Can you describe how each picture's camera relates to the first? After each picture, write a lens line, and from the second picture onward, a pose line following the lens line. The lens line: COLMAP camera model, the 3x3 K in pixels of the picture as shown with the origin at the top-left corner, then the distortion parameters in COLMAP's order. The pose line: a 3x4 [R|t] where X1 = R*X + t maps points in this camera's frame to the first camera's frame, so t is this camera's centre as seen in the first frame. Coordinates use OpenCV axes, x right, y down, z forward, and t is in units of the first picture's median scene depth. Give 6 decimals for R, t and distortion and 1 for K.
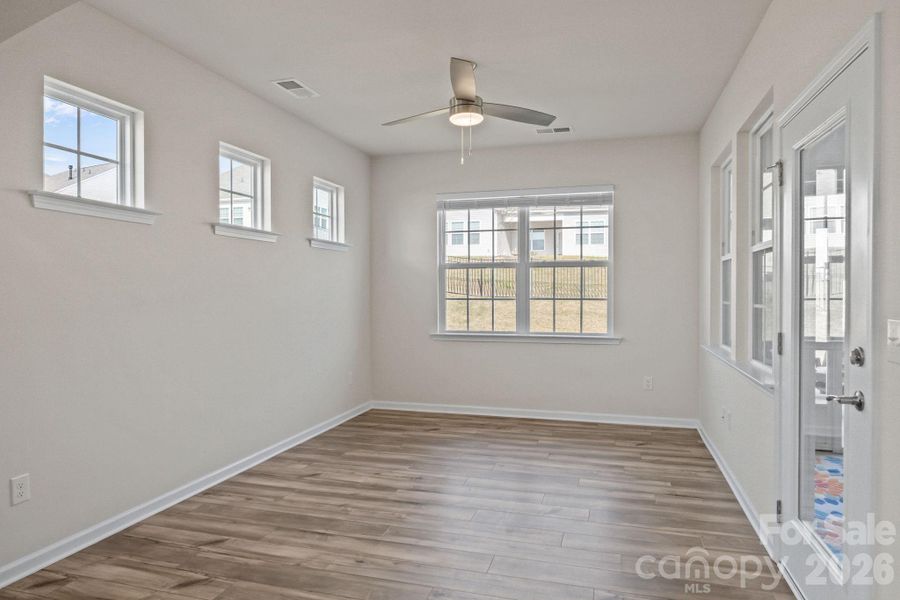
lens RADIAL K [[574.3, 0, 452.7], [0, 574.3, 302.0], [0, 0, 1]] dist [-0.038169, -0.000253]
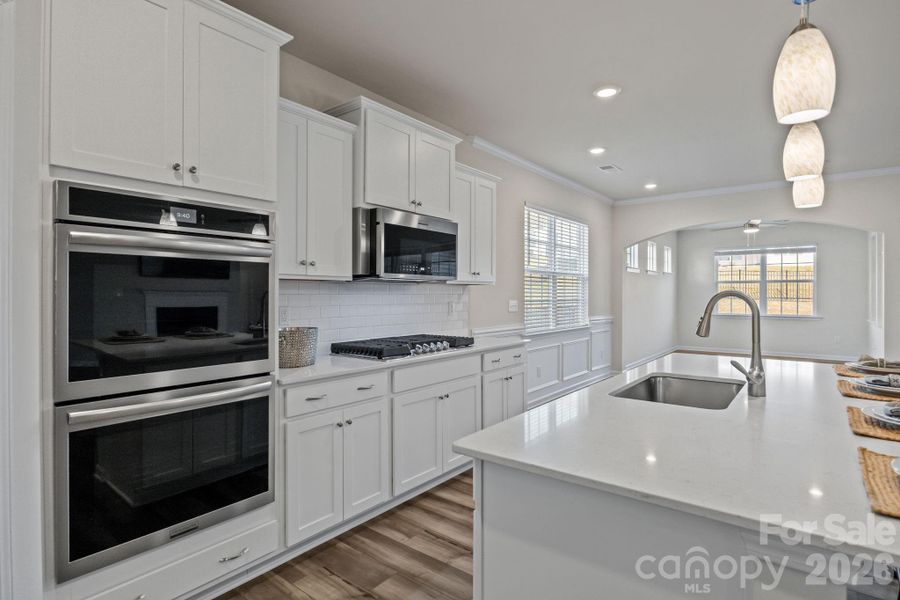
lens RADIAL K [[464.1, 0, 446.7], [0, 464.1, 292.5], [0, 0, 1]] dist [-0.004537, -0.001370]
pose [[0.923428, 0.000803, -0.383770, -0.297889], [-0.009046, 0.999766, -0.019674, 0.017040], [0.383664, 0.021639, 0.923219, -1.002860]]
